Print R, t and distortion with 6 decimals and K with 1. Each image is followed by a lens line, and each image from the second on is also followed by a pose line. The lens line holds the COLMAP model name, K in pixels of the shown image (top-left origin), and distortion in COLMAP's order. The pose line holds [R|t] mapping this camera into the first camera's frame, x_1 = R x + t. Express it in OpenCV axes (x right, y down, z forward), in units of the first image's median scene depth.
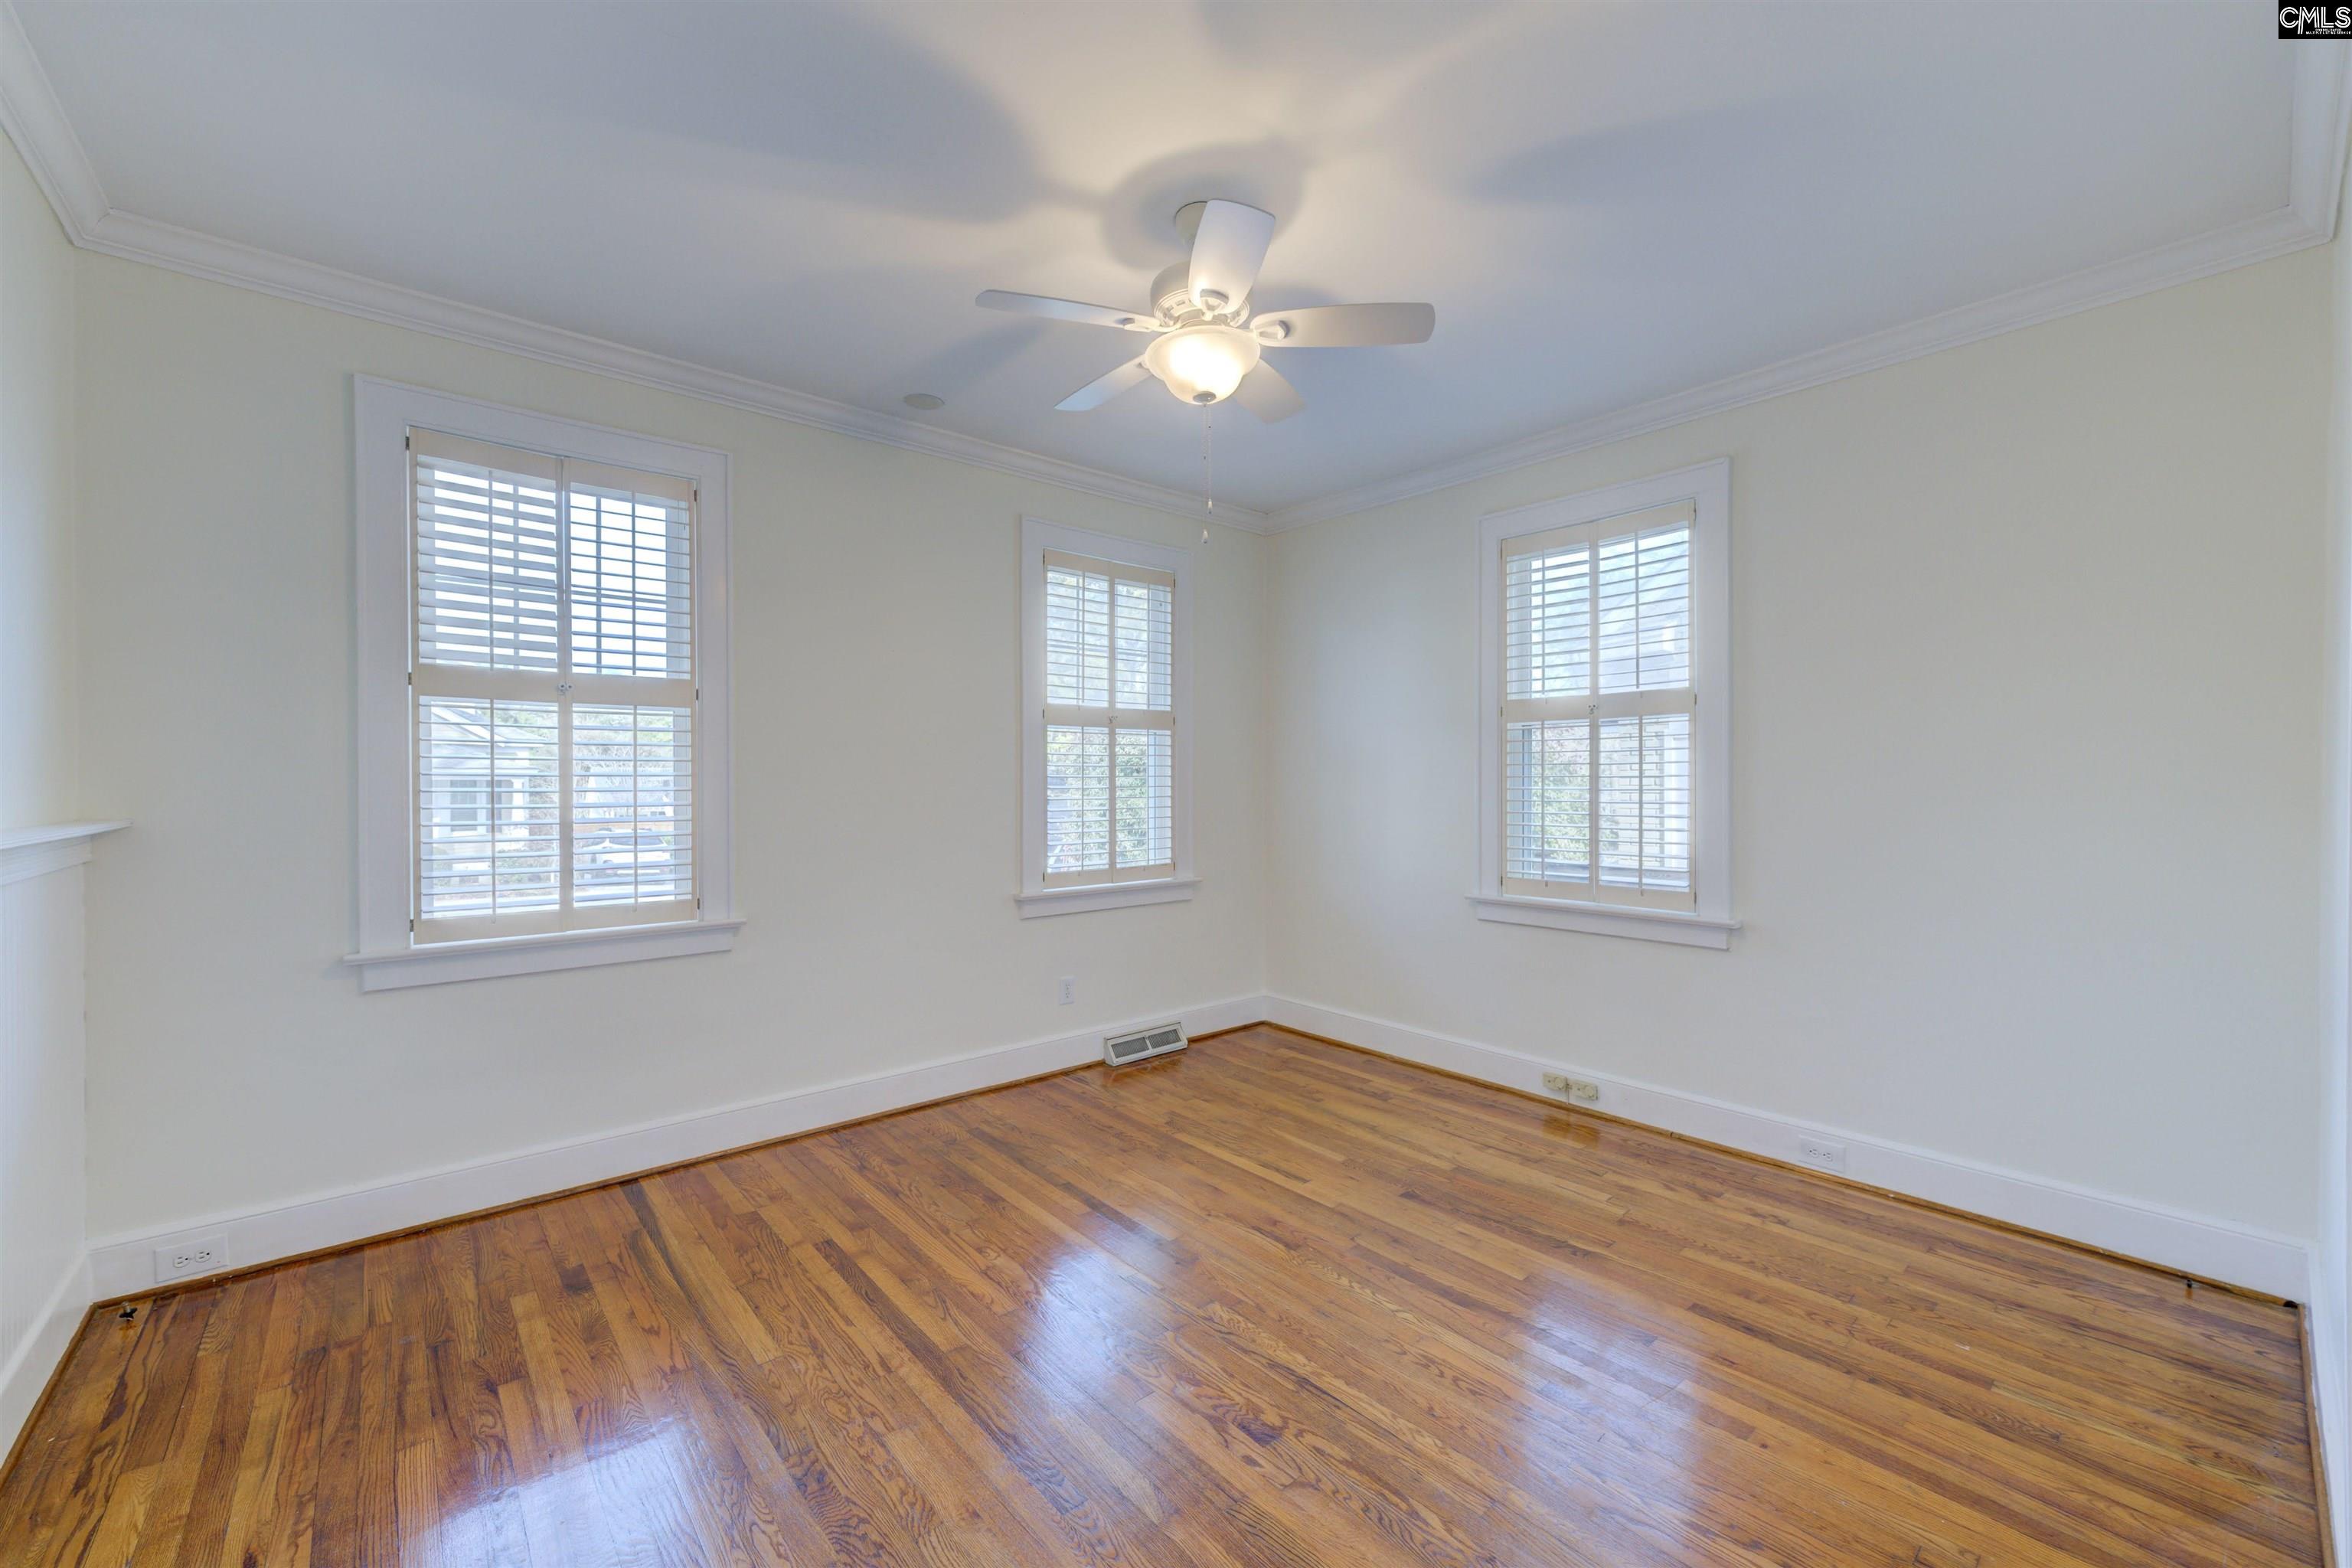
lens RADIAL K [[927.9, 0, 1170.5], [0, 927.9, 794.8], [0, 0, 1]] dist [-0.000636, 0.000407]
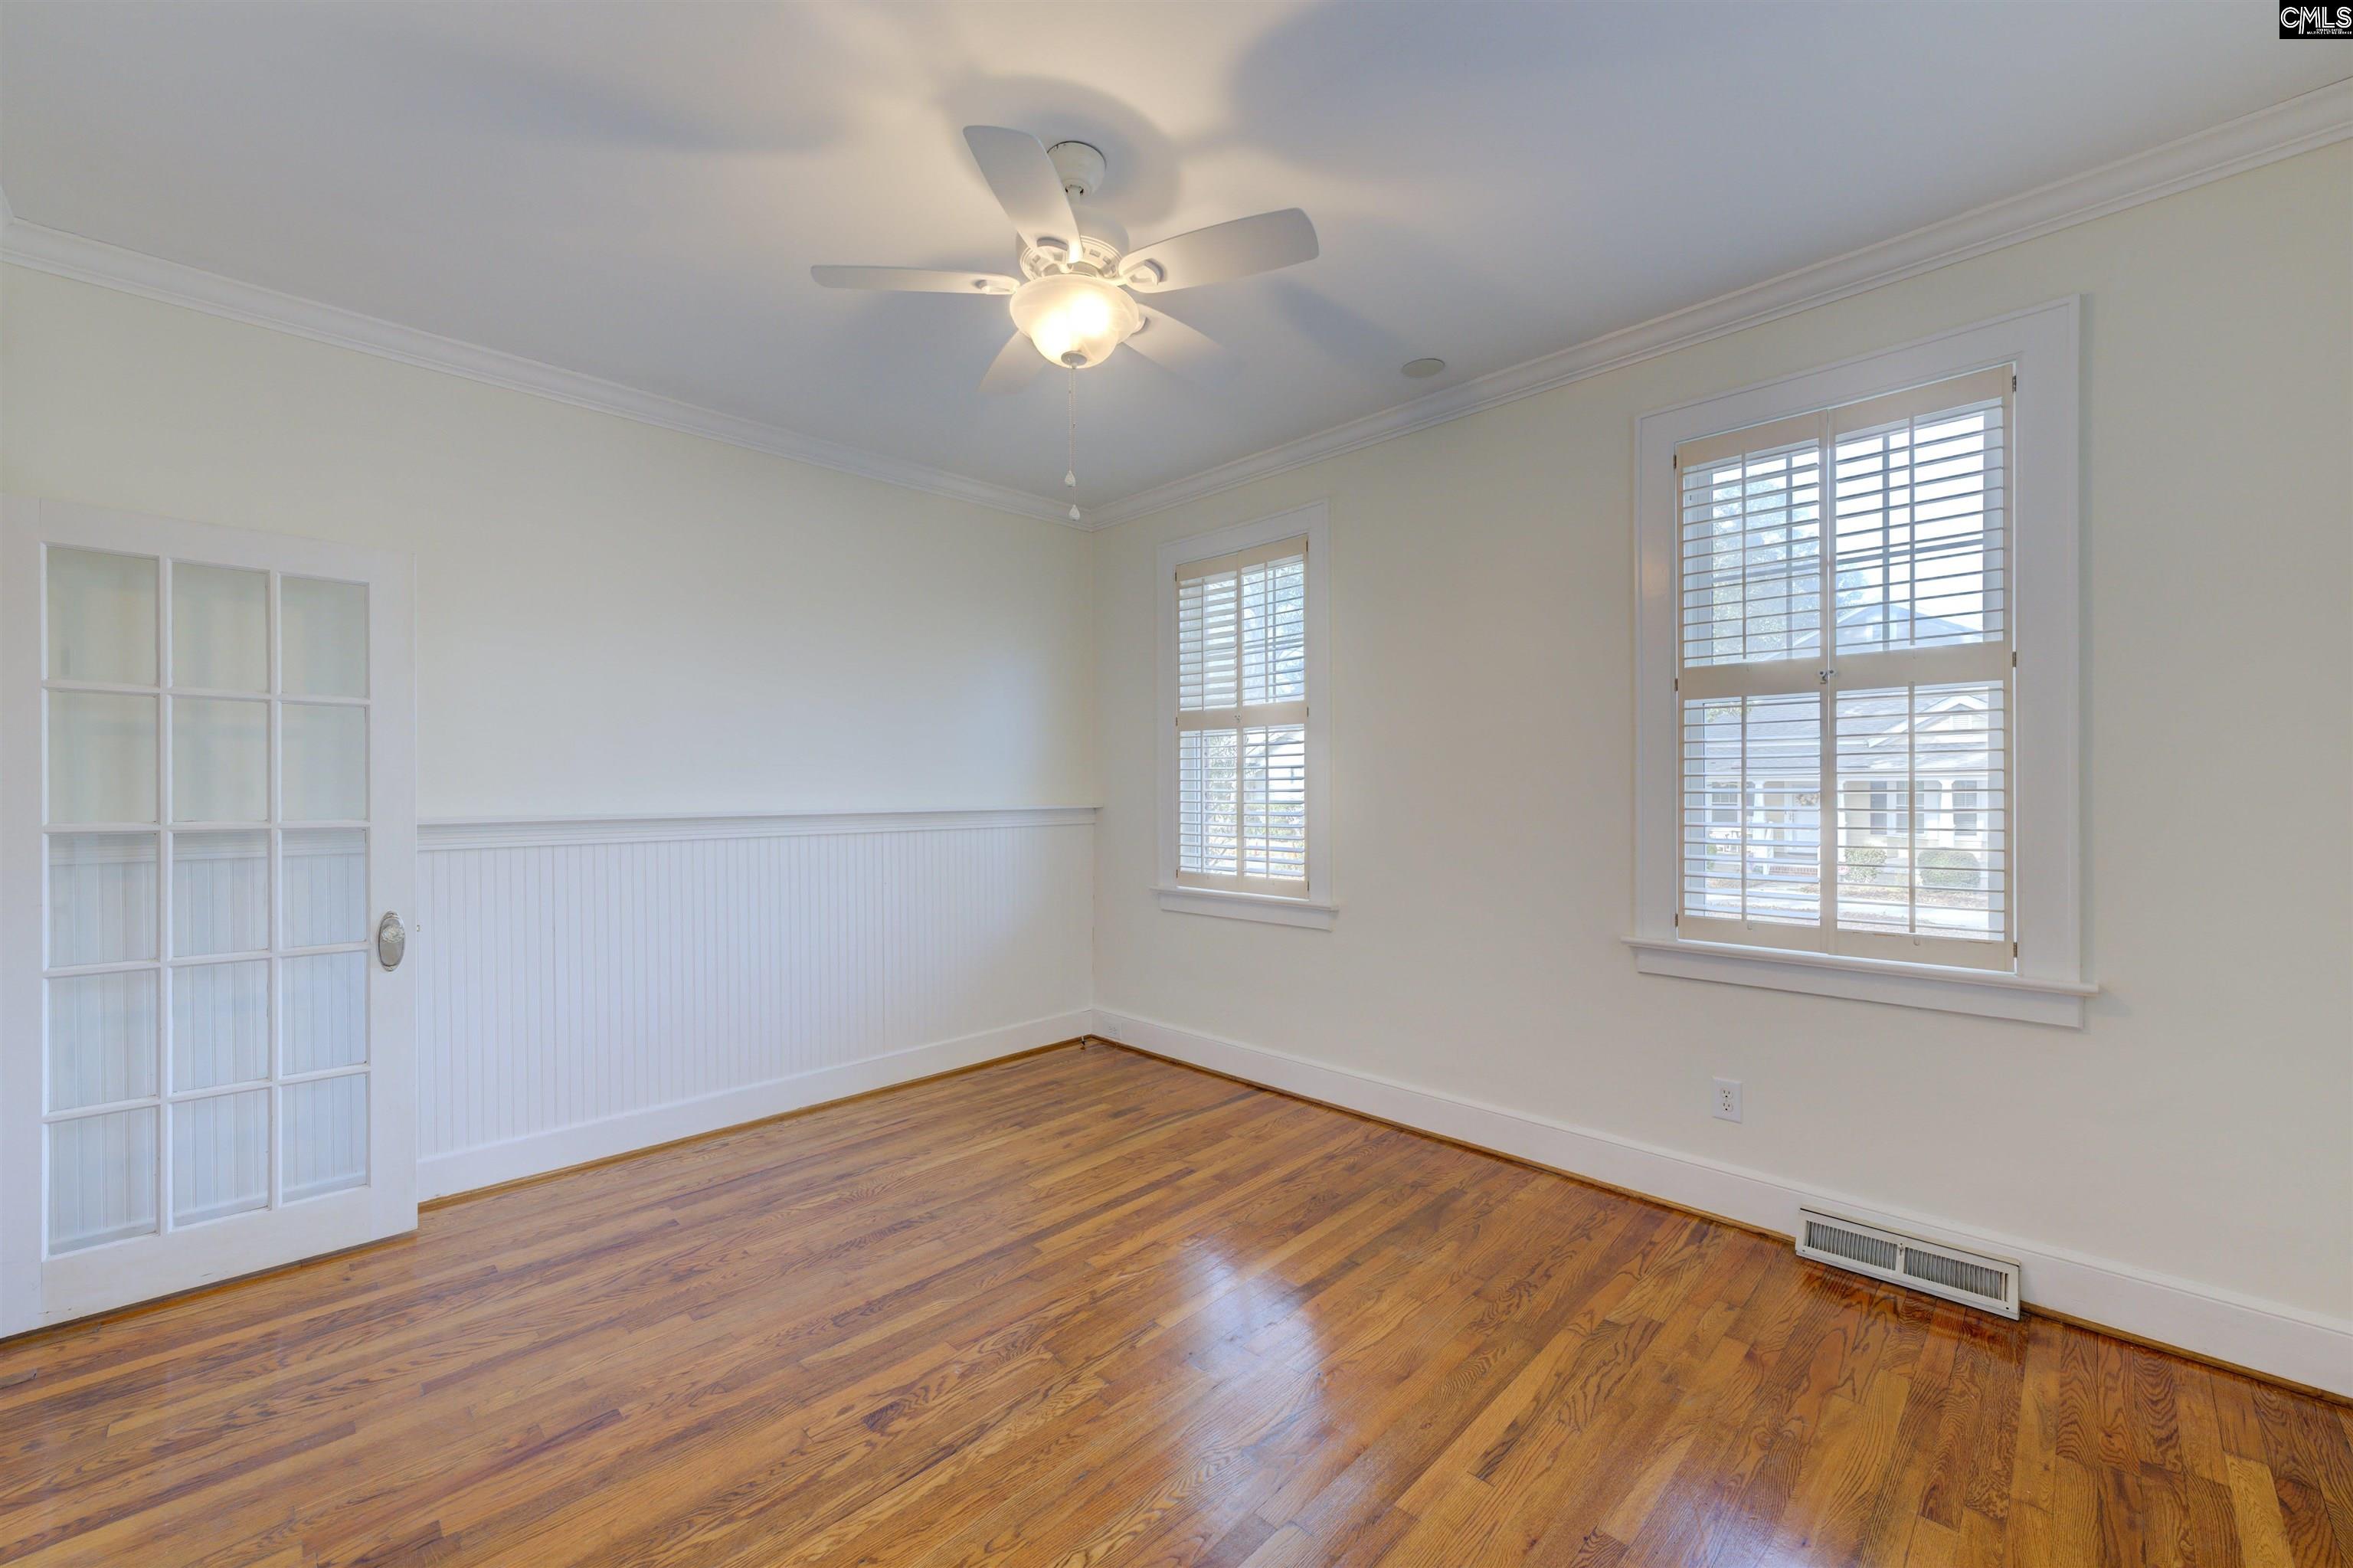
lens RADIAL K [[928.3, 0, 1171.0], [0, 928.3, 794.8], [0, 0, 1]] dist [-0.000636, 0.000407]
pose [[0.076974, 0.011808, -0.996963, 0.782273], [-0.009897, 0.999890, 0.011078, -0.014251], [0.996984, 0.009014, 0.077082, 0.844586]]
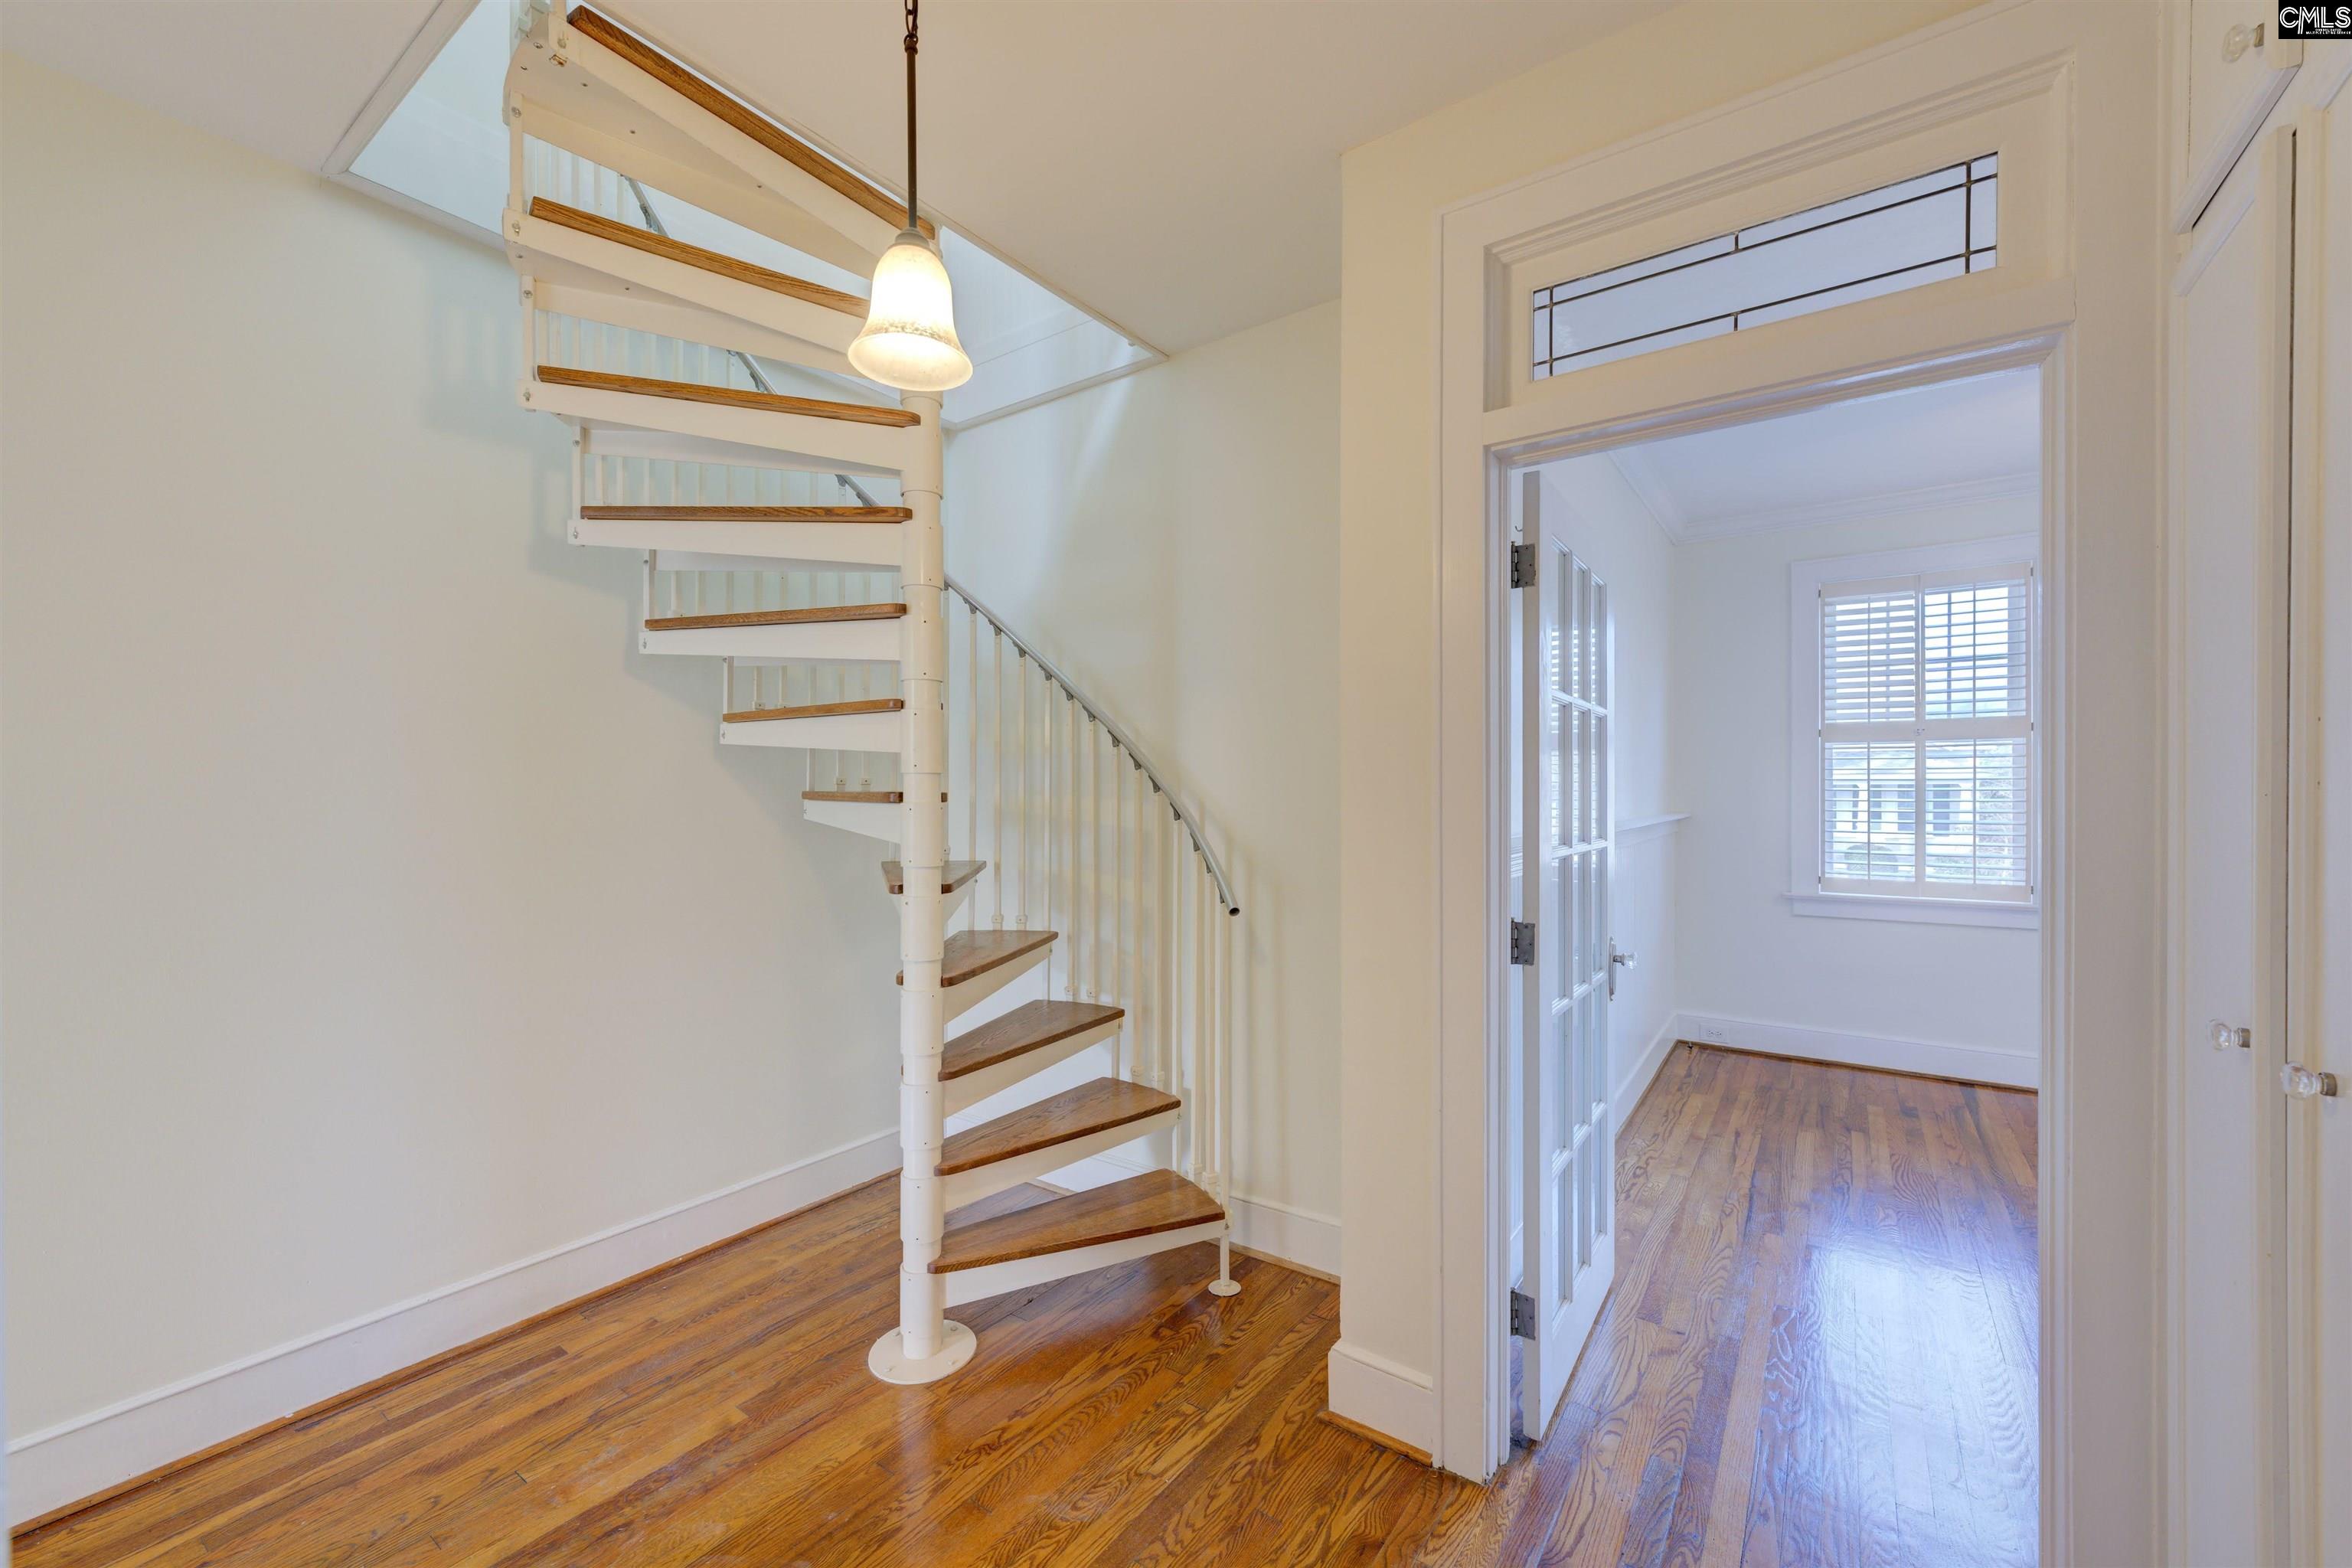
lens RADIAL K [[927.9, 0, 1170.5], [0, 927.9, 794.8], [0, 0, 1]] dist [-0.000636, 0.000407]
pose [[0.236726, 0.004240, -0.971567, 0.525550], [-0.007442, 0.999969, 0.002551, -0.008926], [0.971548, 0.006627, 0.236750, -0.531268]]
